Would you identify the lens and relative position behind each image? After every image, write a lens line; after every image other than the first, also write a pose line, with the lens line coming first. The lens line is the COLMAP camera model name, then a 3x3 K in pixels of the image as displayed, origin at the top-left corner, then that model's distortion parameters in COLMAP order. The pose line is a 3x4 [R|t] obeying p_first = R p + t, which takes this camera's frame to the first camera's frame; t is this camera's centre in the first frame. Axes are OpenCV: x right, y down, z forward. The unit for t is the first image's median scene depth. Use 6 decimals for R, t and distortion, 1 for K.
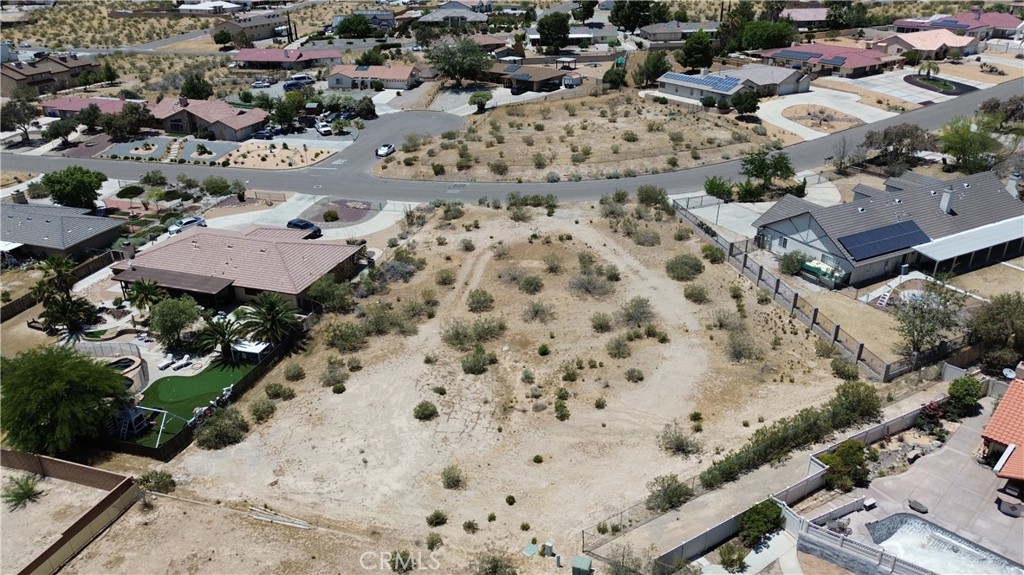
lens RADIAL K [[722.7, 0, 513.6], [0, 722.7, 300.0], [0, 0, 1]] dist [0.075765, -0.077216]
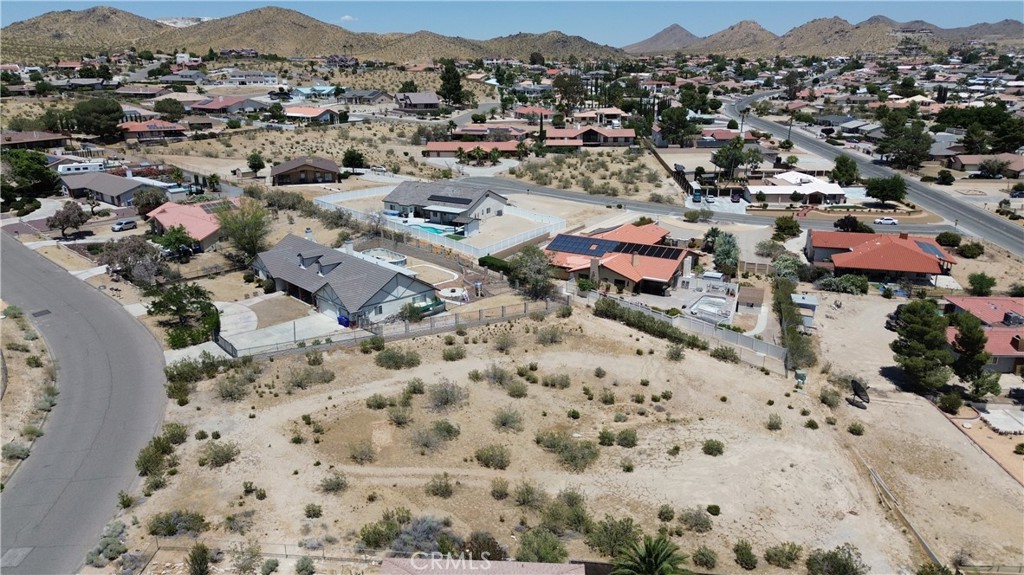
lens RADIAL K [[722.7, 0, 513.6], [0, 722.7, 300.0], [0, 0, 1]] dist [0.075765, -0.077216]
pose [[-0.247285, -0.299394, 0.921528, -0.772781], [0.432120, 0.817173, 0.381446, -0.457513], [-0.867250, 0.492536, -0.072700, 0.927754]]
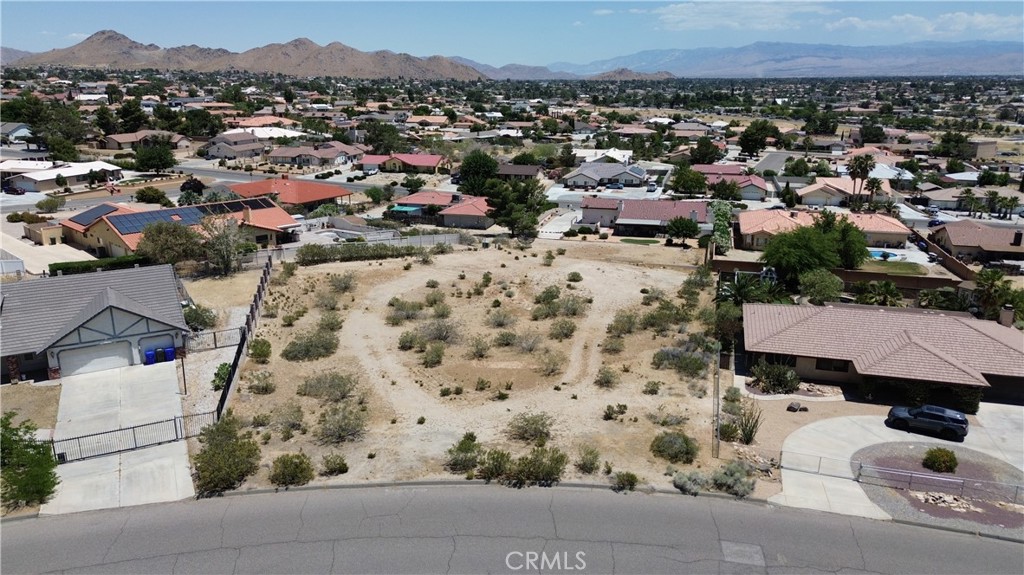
lens RADIAL K [[722.7, 0, 513.6], [0, 722.7, 300.0], [0, 0, 1]] dist [0.075765, -0.077216]
pose [[-0.999529, 0.010974, -0.028644, 0.041816], [-0.011537, 0.730741, 0.682557, -0.647823], [0.028422, 0.682567, -0.730270, 1.613828]]
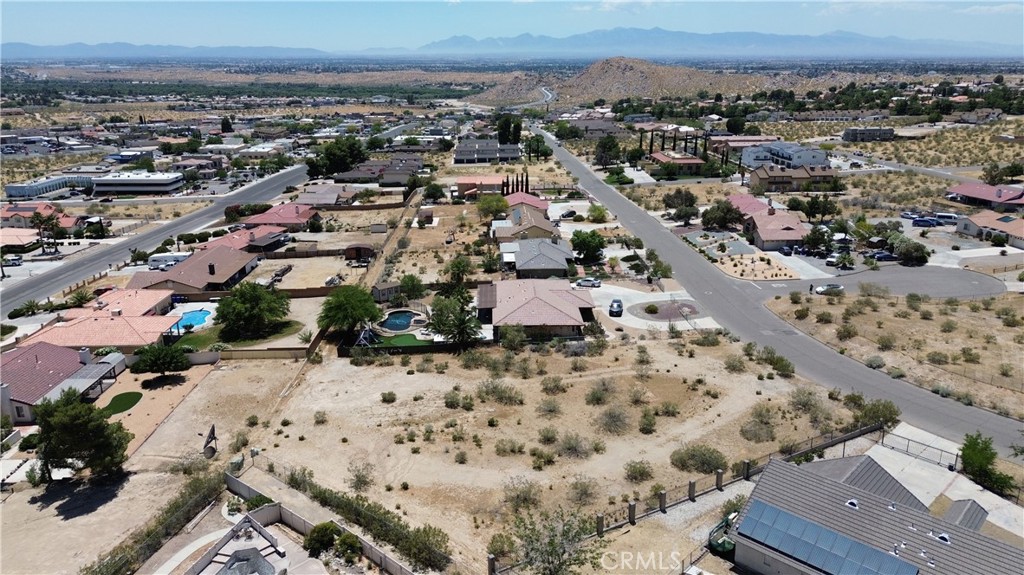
lens RADIAL K [[722.7, 0, 513.6], [0, 722.7, 300.0], [0, 0, 1]] dist [0.075765, -0.077216]
pose [[0.327088, 0.294643, -0.897886, 0.936664], [-0.414333, 0.898667, 0.143963, -0.263053], [0.849318, 0.324935, 0.416024, 0.395515]]
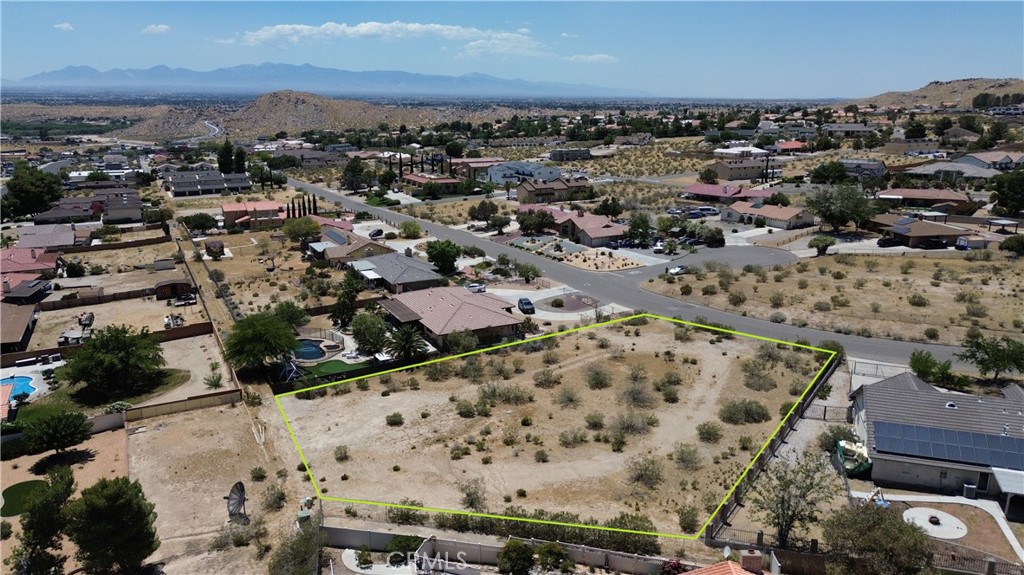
lens RADIAL K [[722.7, 0, 513.6], [0, 722.7, 300.0], [0, 0, 1]] dist [0.075765, -0.077216]
pose [[0.702499, 0.192551, -0.685142, 0.675800], [-0.315117, 0.947348, -0.056859, -0.035966], [0.638120, 0.255843, 0.726187, 0.084678]]
